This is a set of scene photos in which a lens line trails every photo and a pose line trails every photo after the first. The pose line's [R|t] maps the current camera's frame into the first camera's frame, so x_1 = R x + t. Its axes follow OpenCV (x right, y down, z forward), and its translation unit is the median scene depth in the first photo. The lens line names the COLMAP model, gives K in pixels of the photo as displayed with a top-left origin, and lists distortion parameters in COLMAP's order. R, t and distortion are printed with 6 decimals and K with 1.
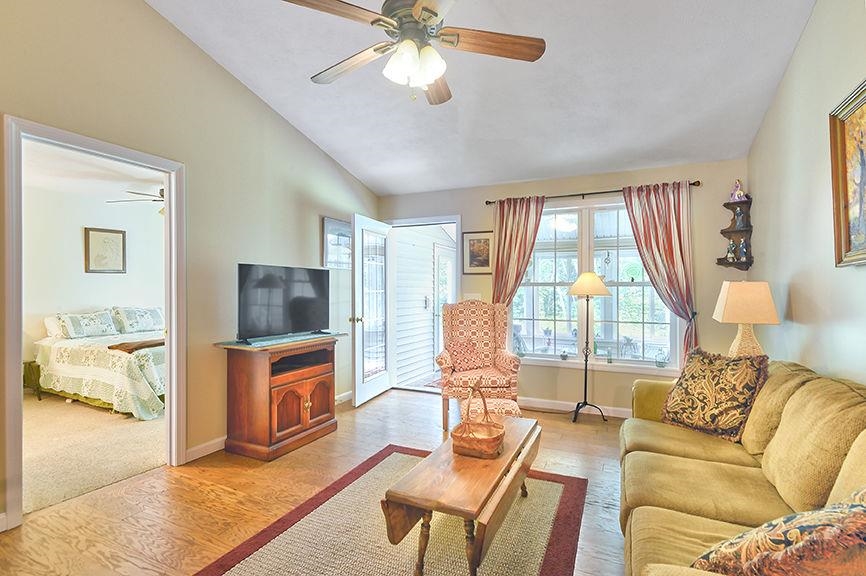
lens RADIAL K [[411.0, 0, 433.0], [0, 411.0, 288.0], [0, 0, 1]] dist [0.000626, 0.000347]
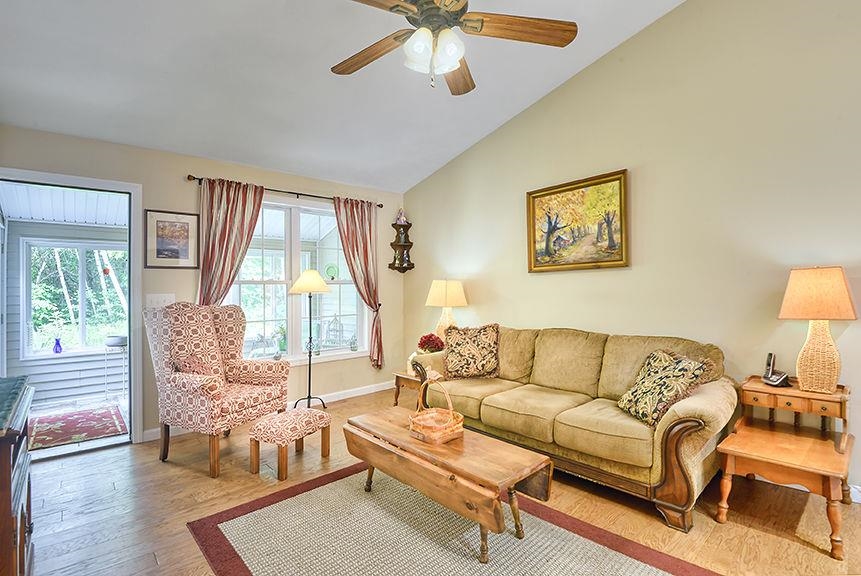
lens RADIAL K [[408.6, 0, 430.5], [0, 408.6, 288.0], [0, 0, 1]] dist [0.000626, 0.000347]
pose [[0.389009, -0.007588, 0.921203, -0.486405], [0.010668, 0.999936, 0.003732, 0.005086], [-0.921172, 0.008376, 0.389065, 0.337687]]
